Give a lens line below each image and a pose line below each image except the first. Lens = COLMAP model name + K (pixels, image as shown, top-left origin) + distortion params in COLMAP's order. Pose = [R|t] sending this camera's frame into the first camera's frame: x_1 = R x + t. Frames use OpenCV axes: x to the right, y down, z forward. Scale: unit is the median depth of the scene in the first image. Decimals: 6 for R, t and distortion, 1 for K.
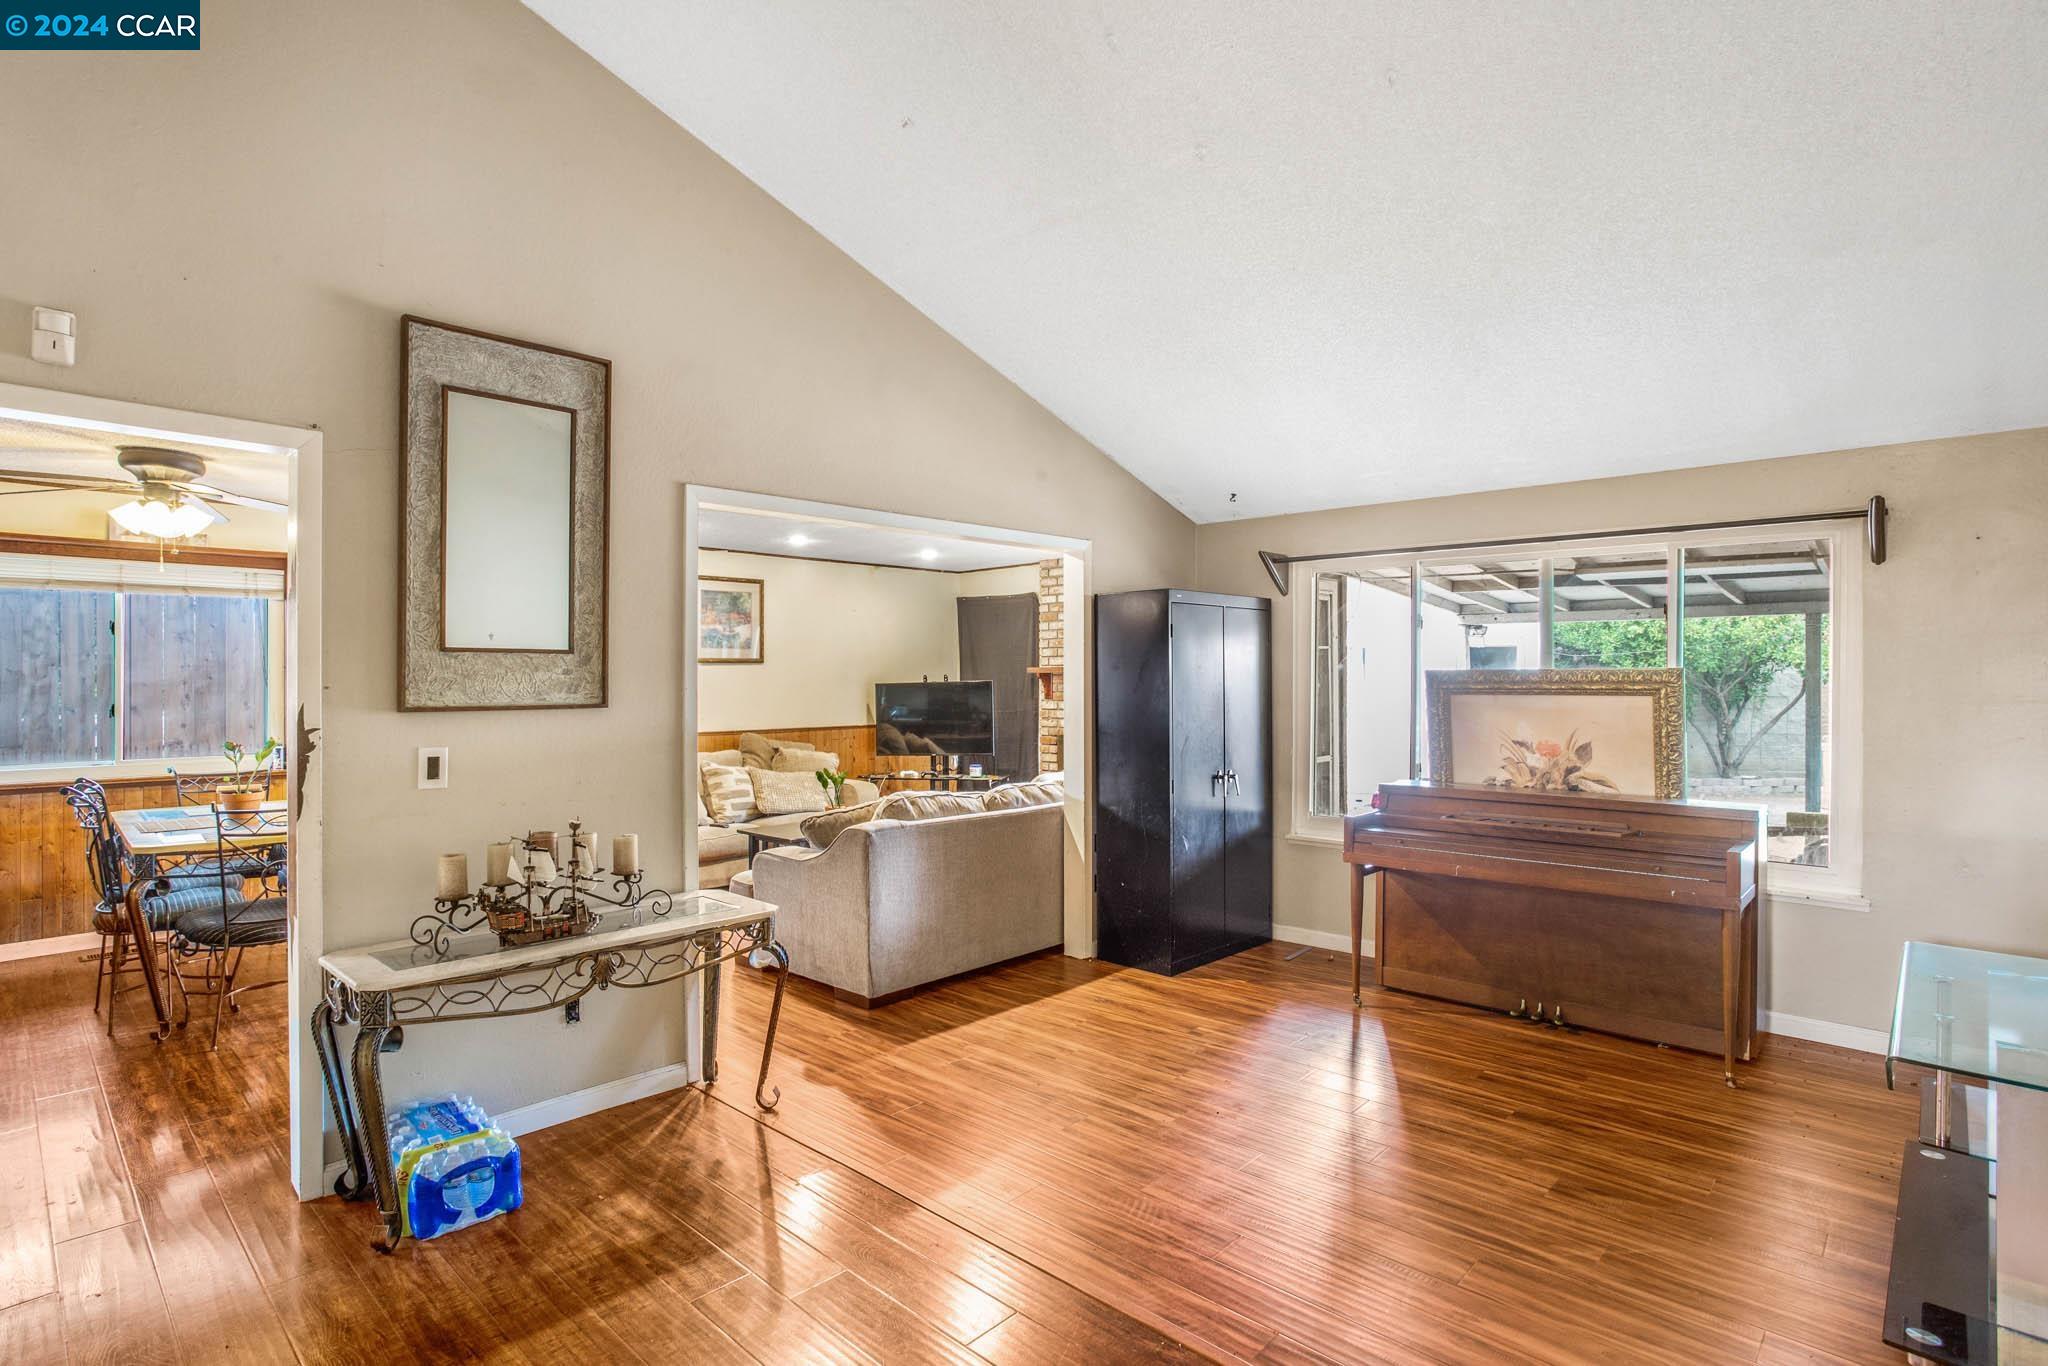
lens RADIAL K [[1007.4, 0, 1017.7], [0, 1007.4, 676.0], [0, 0, 1]] dist [-0.054818, 0.022737]
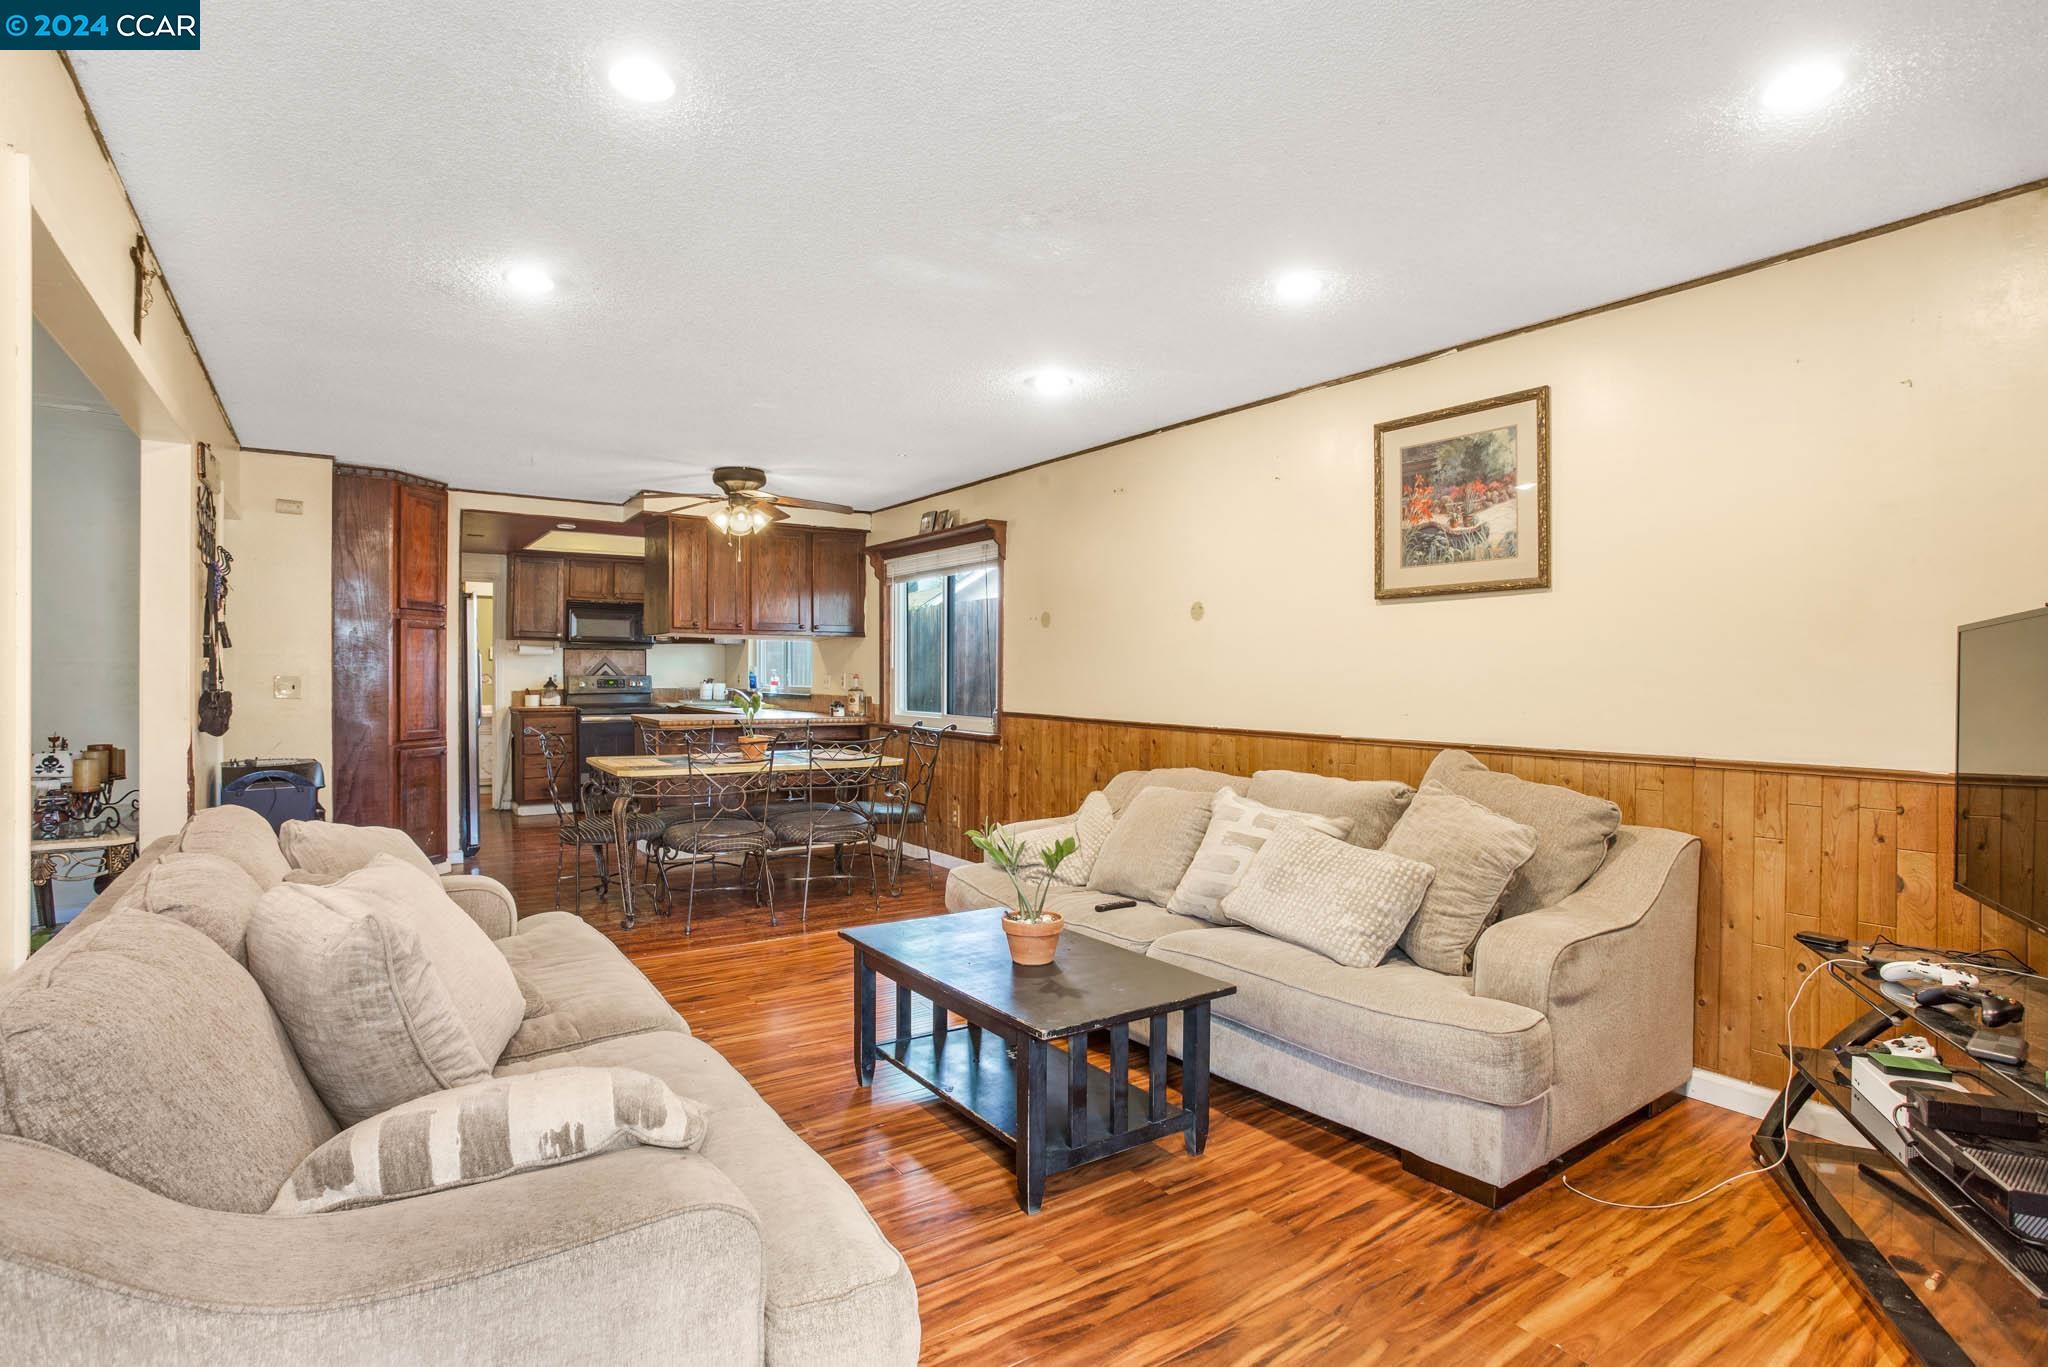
lens RADIAL K [[1007.4, 0, 1033.8], [0, 1007.4, 681.7], [0, 0, 1]] dist [-0.054818, 0.022737]
pose [[-0.195090, 0.009251, -0.980742, 0.342887], [-0.001125, 0.999953, 0.009656, 0.039969], [0.980785, 0.002987, -0.195071, 1.601162]]
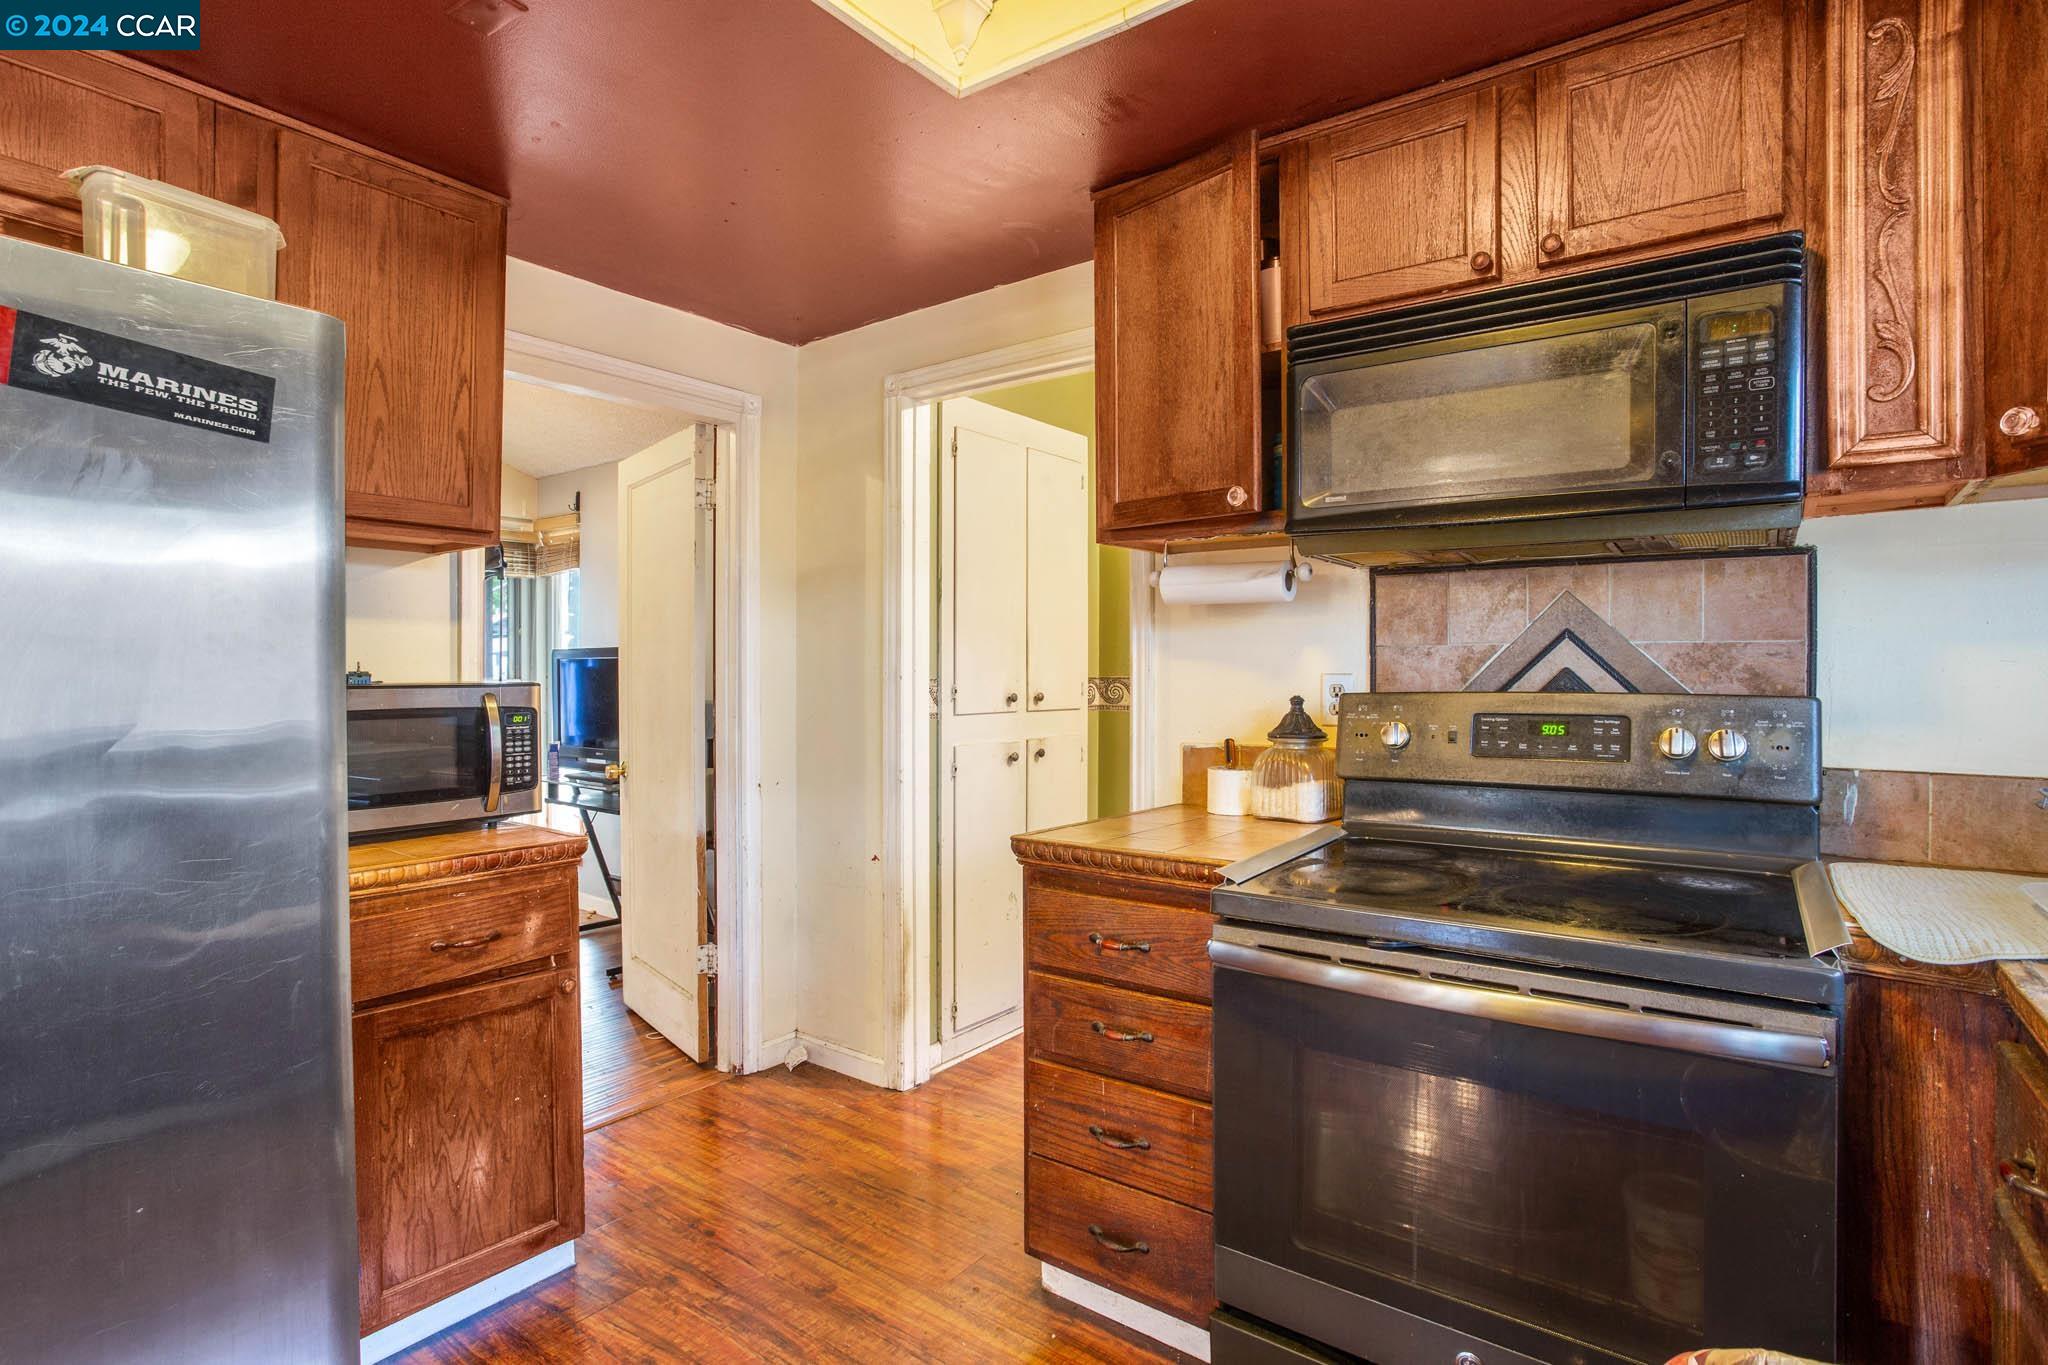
lens RADIAL K [[1007.4, 0, 1024.5], [0, 1007.4, 688.0], [0, 0, 1]] dist [-0.054818, 0.022737]
pose [[-0.993029, 0.002248, -0.117845, -1.217098], [0.000604, 0.999902, 0.013986, 0.040142], [0.117865, 0.013817, -0.992934, 0.729166]]
